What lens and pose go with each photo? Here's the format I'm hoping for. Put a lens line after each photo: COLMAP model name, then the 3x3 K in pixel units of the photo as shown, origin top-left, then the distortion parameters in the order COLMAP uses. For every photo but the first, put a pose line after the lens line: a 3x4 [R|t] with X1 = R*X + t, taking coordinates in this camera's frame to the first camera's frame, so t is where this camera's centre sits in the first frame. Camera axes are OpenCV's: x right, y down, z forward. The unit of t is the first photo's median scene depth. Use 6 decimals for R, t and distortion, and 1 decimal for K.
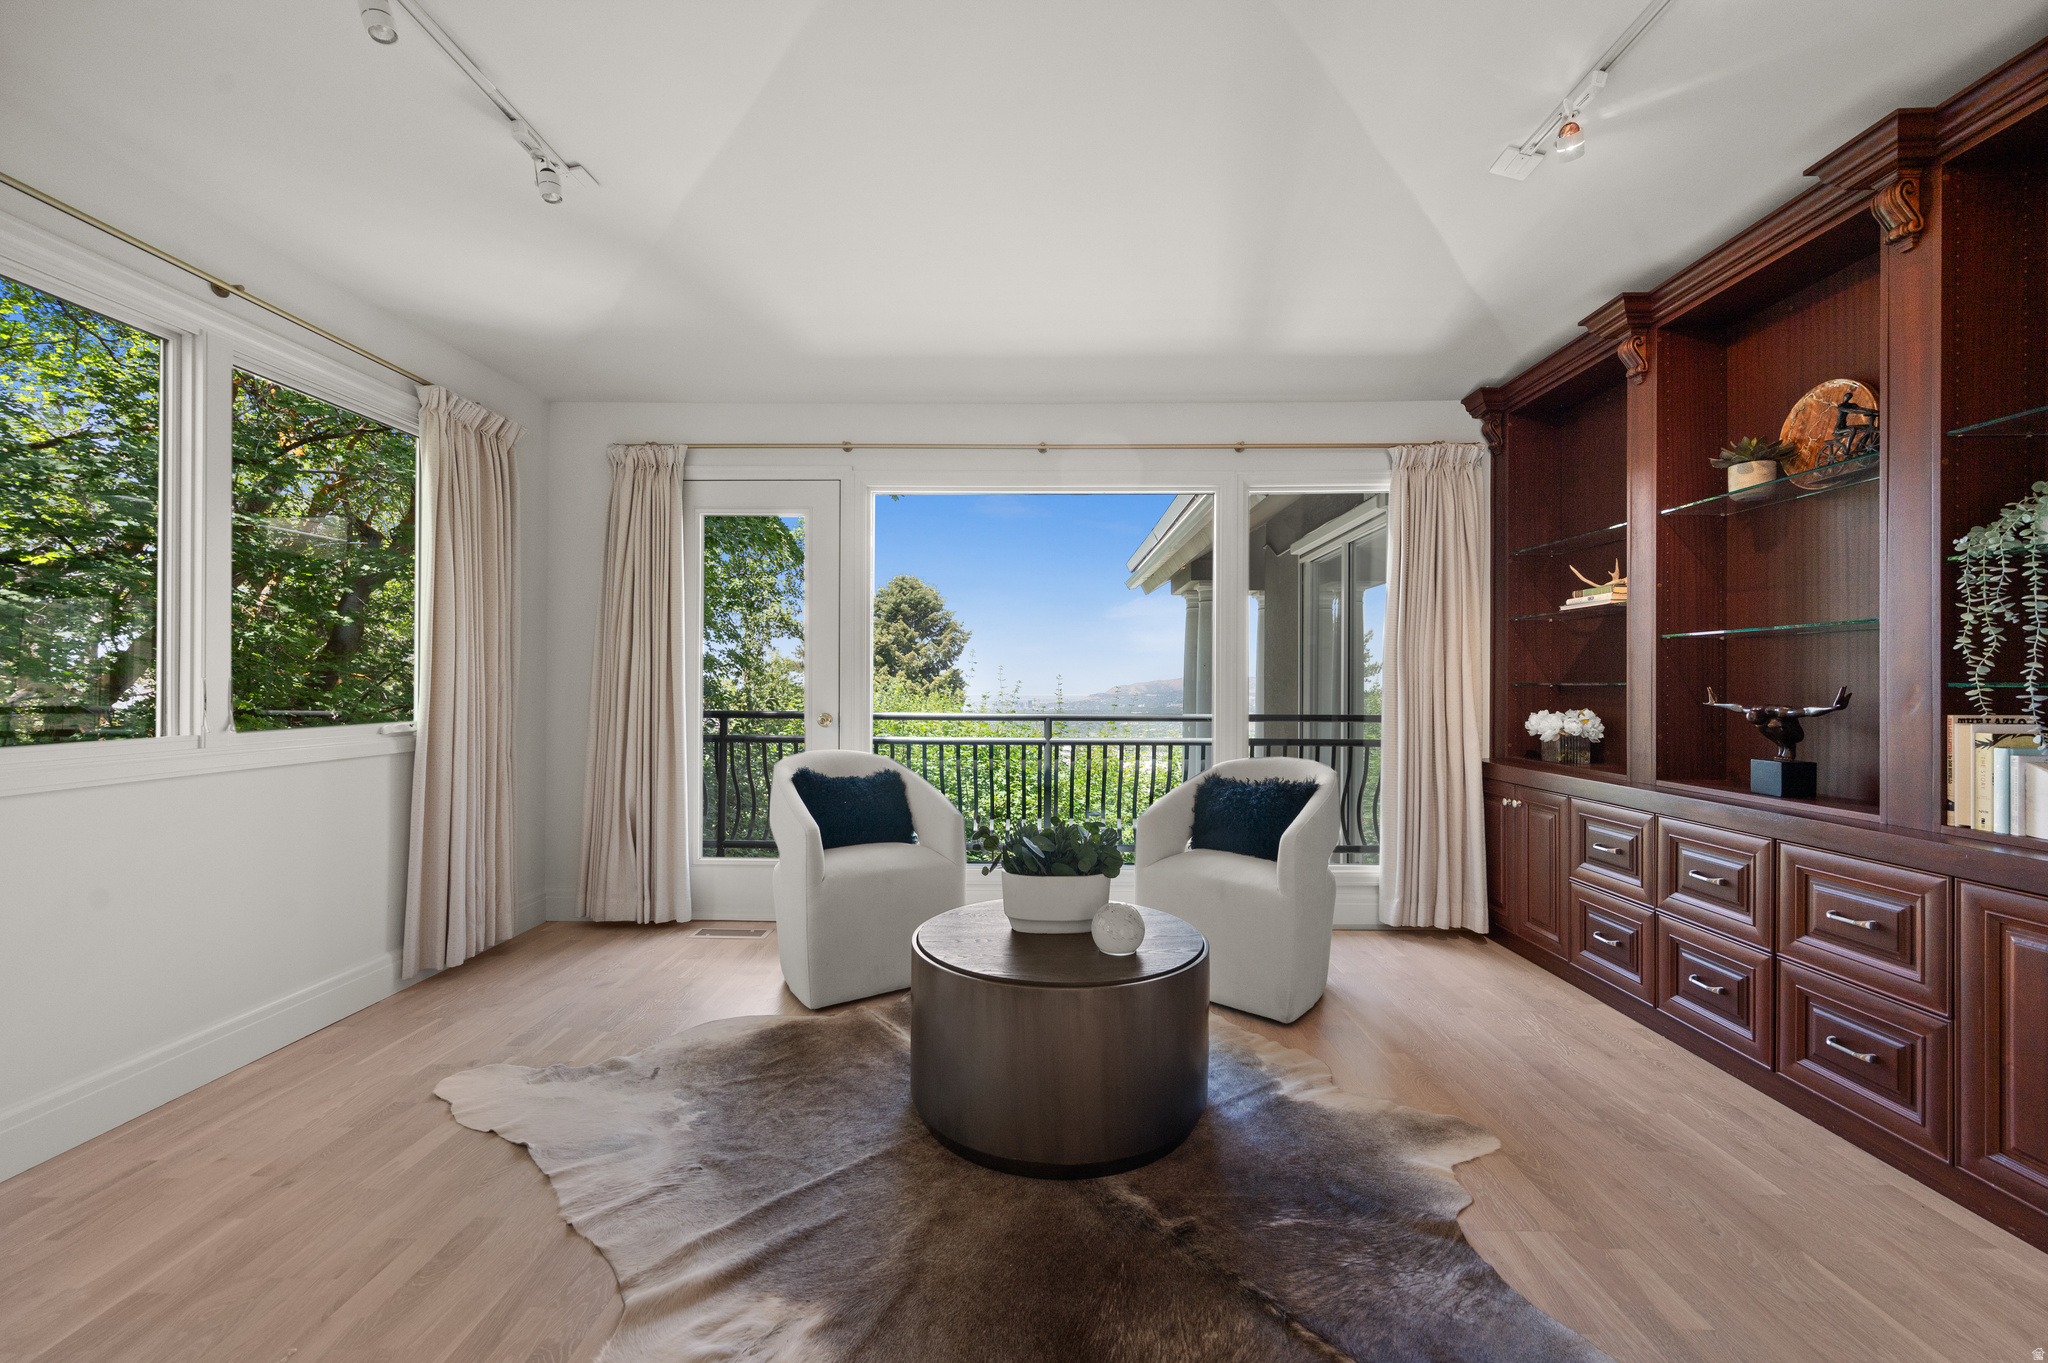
lens RADIAL K [[806.9, 0, 1024.0], [0, 806.9, 681.5], [0, 0, 1]] dist [0.000468, 0.000007]
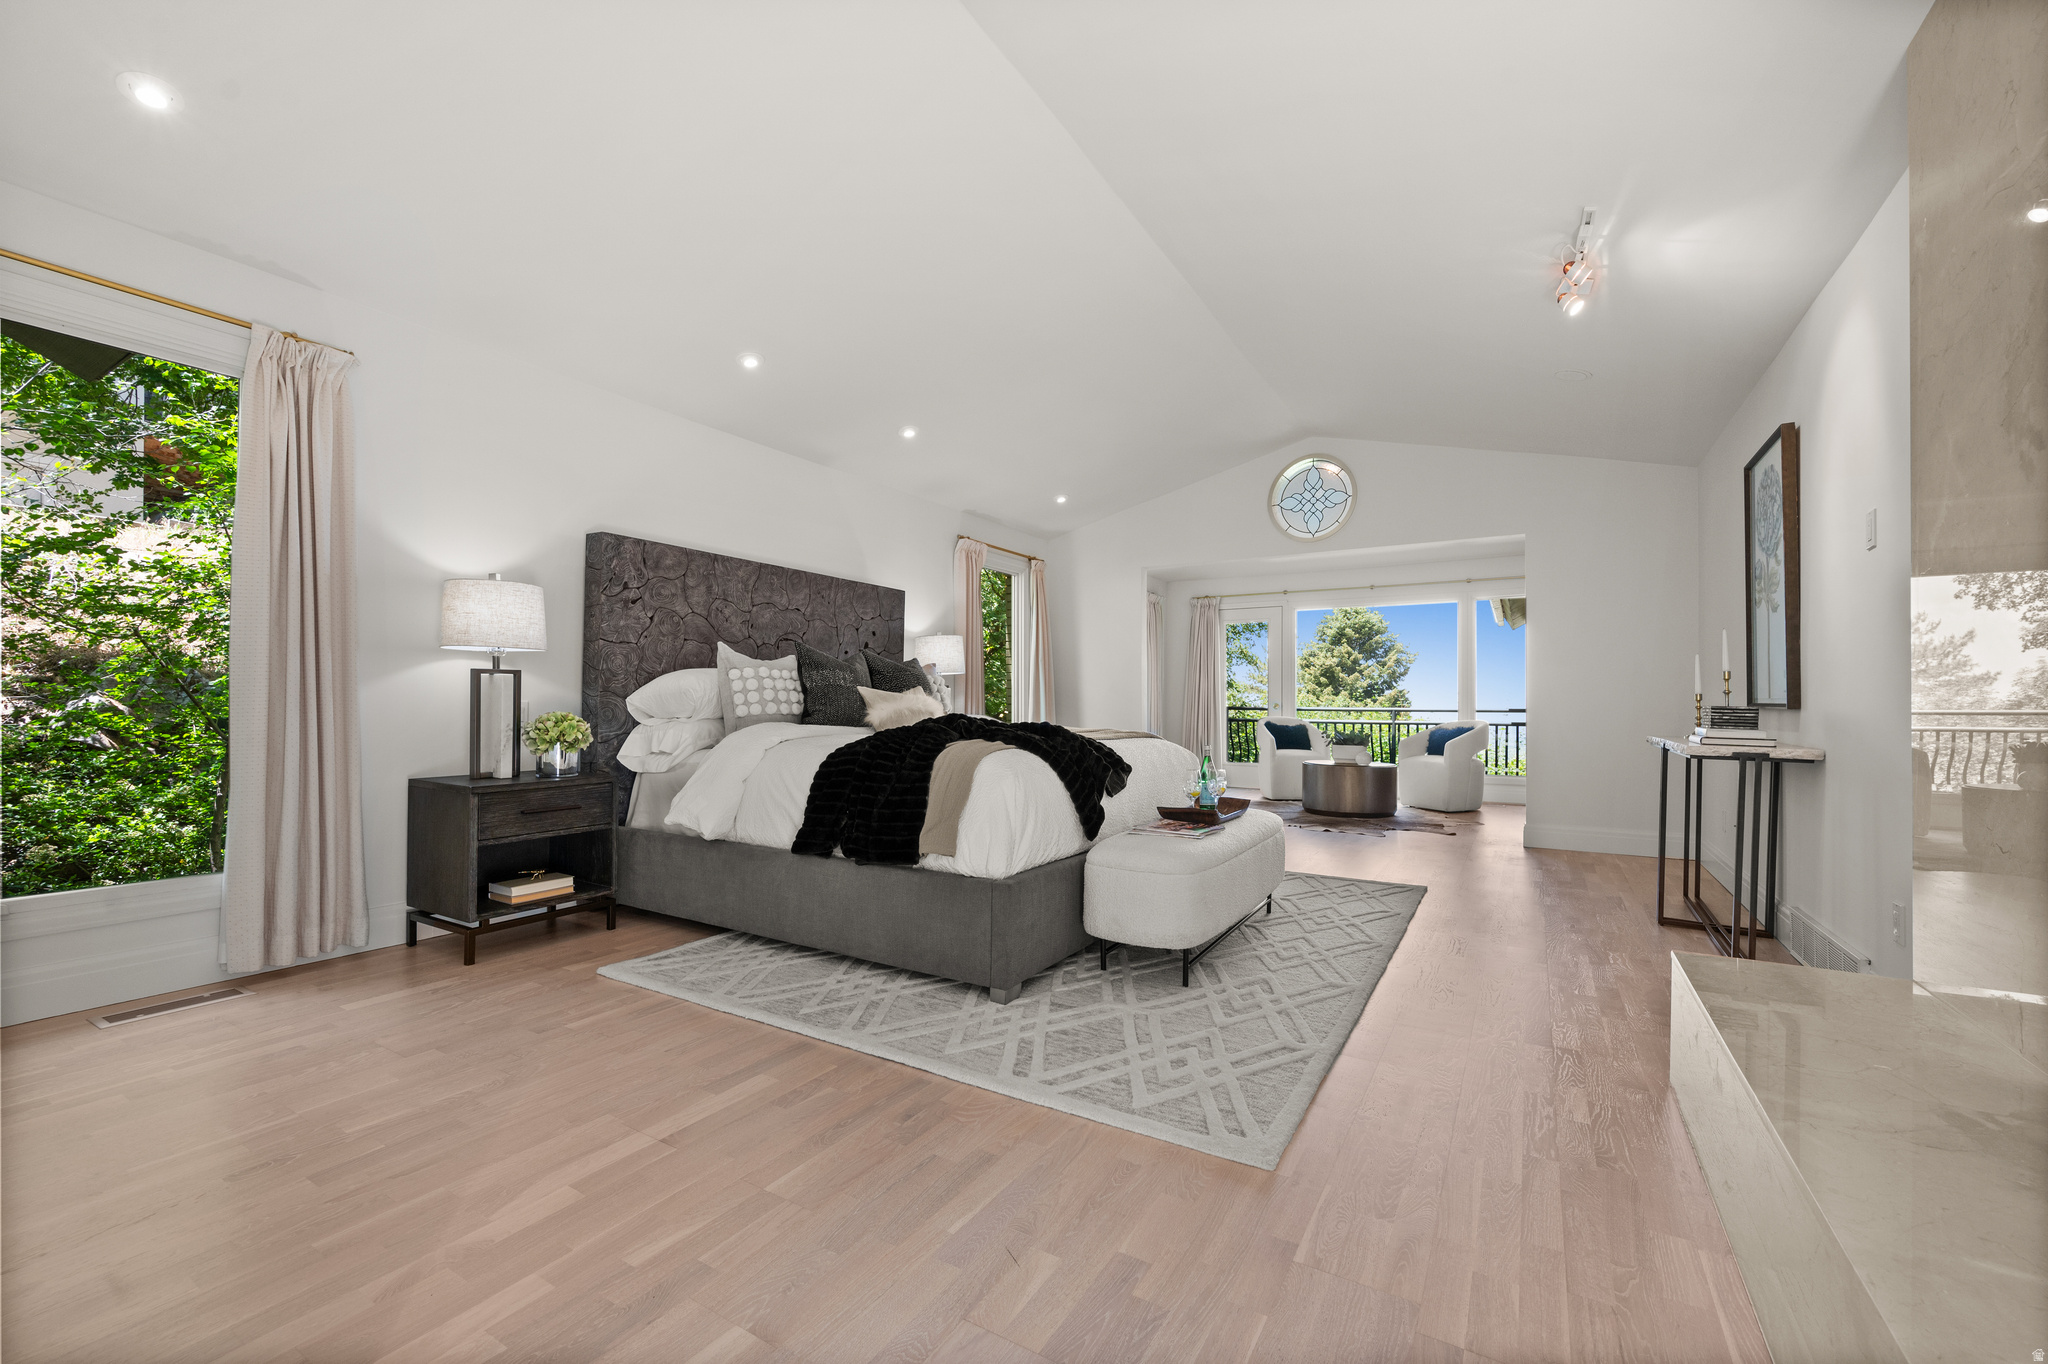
lens RADIAL K [[846.7, 0, 1024.0], [0, 846.7, 682.0], [0, 0, 1]] dist [-0.000859, -0.000018]
pose [[0.864478, -0.012363, -0.502518, 0.043317], [-0.001291, 0.999640, -0.026816, 0.005070], [0.502669, 0.023831, 0.864151, -0.182104]]
